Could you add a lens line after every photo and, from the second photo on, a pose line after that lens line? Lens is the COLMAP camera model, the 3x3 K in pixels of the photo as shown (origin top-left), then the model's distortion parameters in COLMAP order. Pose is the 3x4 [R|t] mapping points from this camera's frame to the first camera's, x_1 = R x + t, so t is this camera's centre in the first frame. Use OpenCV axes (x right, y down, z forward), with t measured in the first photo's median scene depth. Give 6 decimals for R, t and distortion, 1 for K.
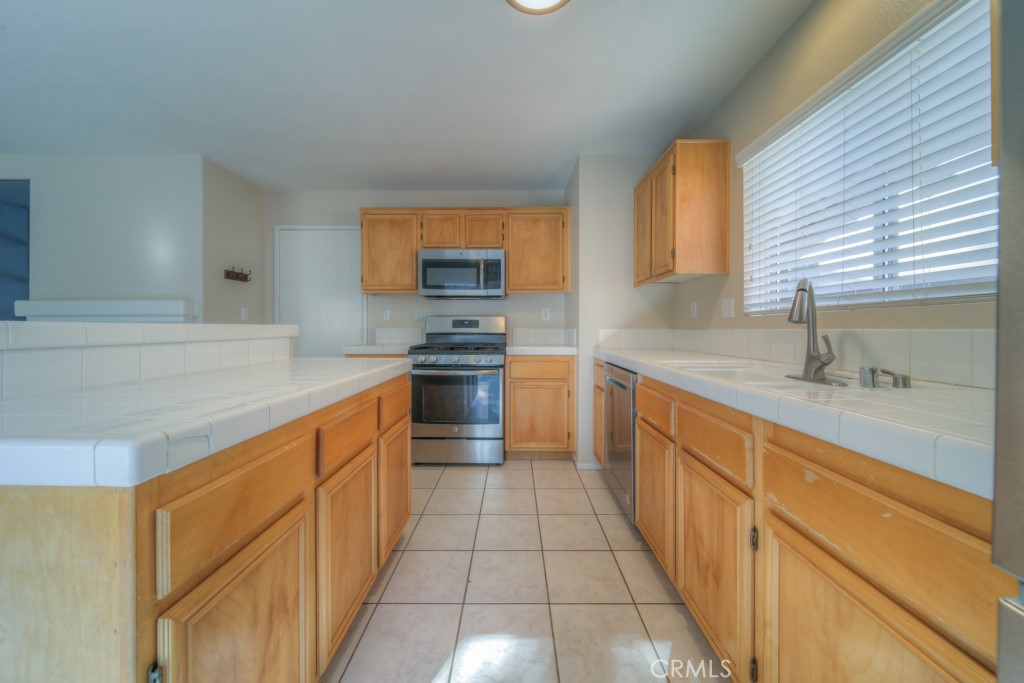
lens RADIAL K [[366.1, 0, 514.2], [0, 366.1, 331.8], [0, 0, 1]] dist [-0.002538, -0.001032]
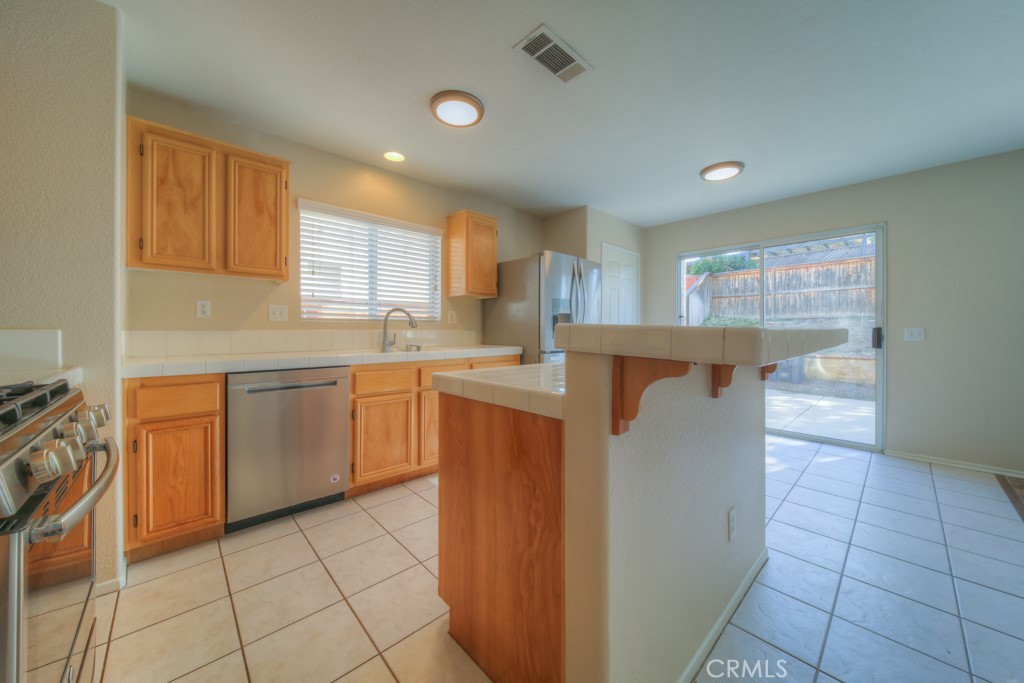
lens RADIAL K [[366.1, 0, 508.4], [0, 366.1, 332.3], [0, 0, 1]] dist [-0.002538, -0.001032]
pose [[-0.673930, -0.008108, 0.738751, -0.540579], [0.003176, 0.999899, 0.013872, -0.008605], [-0.738789, 0.011695, -0.673836, 0.828241]]
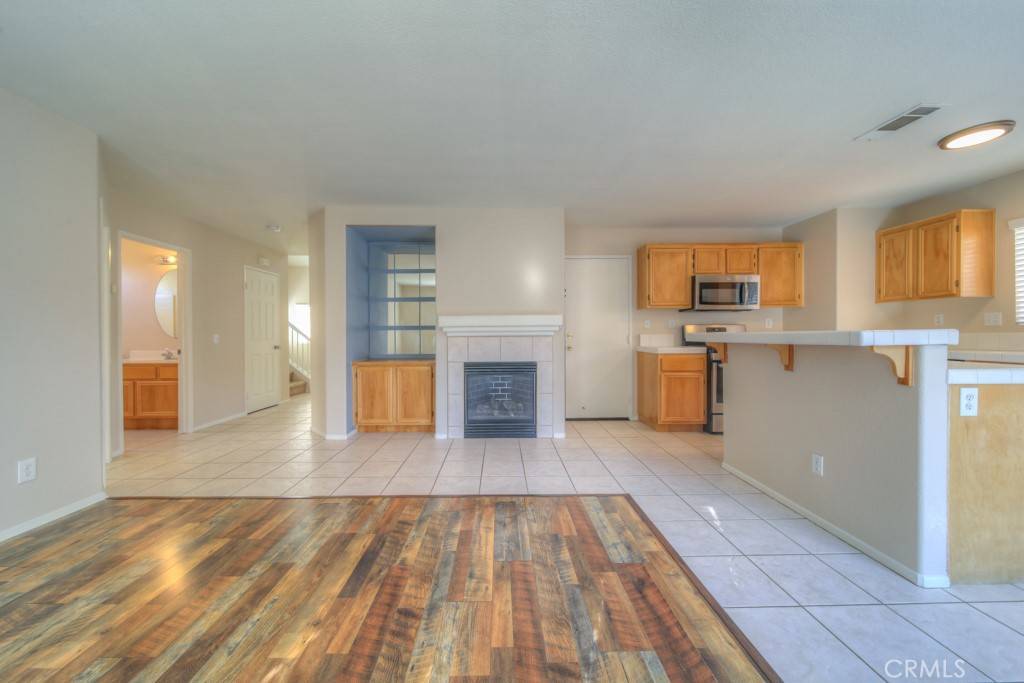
lens RADIAL K [[366.1, 0, 507.3], [0, 366.1, 338.9], [0, 0, 1]] dist [-0.002538, -0.001032]
pose [[0.999725, -0.006941, 0.022404, -0.966289], [0.006942, 0.999976, 0.000048, 0.002460], [-0.022403, 0.000108, 0.999749, -0.308954]]
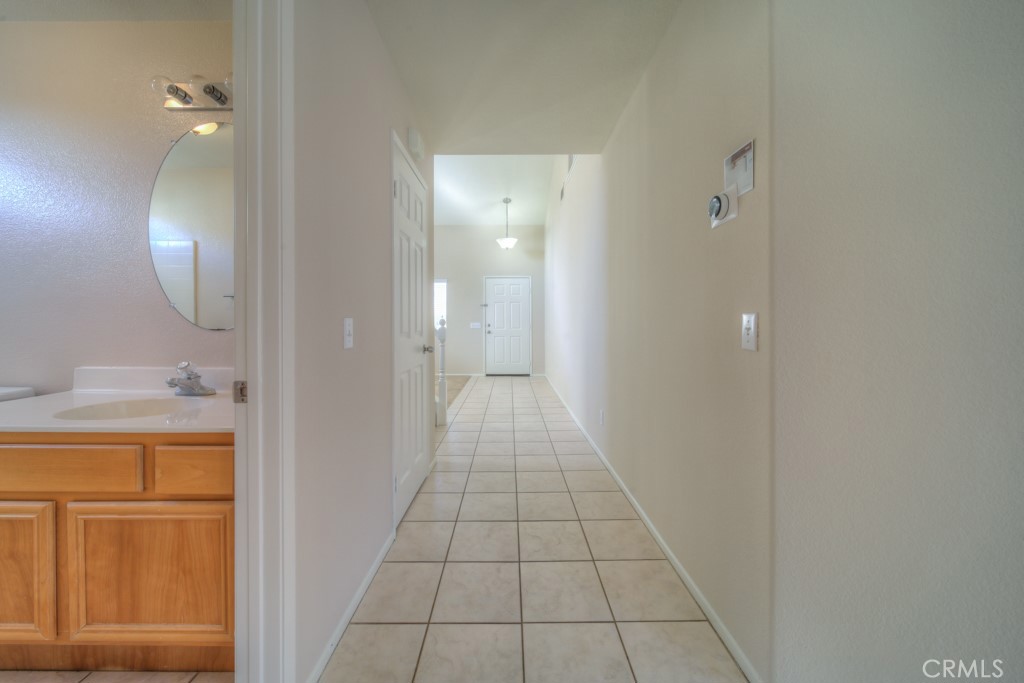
lens RADIAL K [[366.1, 0, 517.1], [0, 366.1, 327.4], [0, 0, 1]] dist [-0.002538, -0.001032]
pose [[0.999661, -0.009844, 0.024117, -1.871739], [0.010104, 0.999892, -0.010699, -0.002433], [-0.024009, 0.010939, 0.999652, 0.693951]]
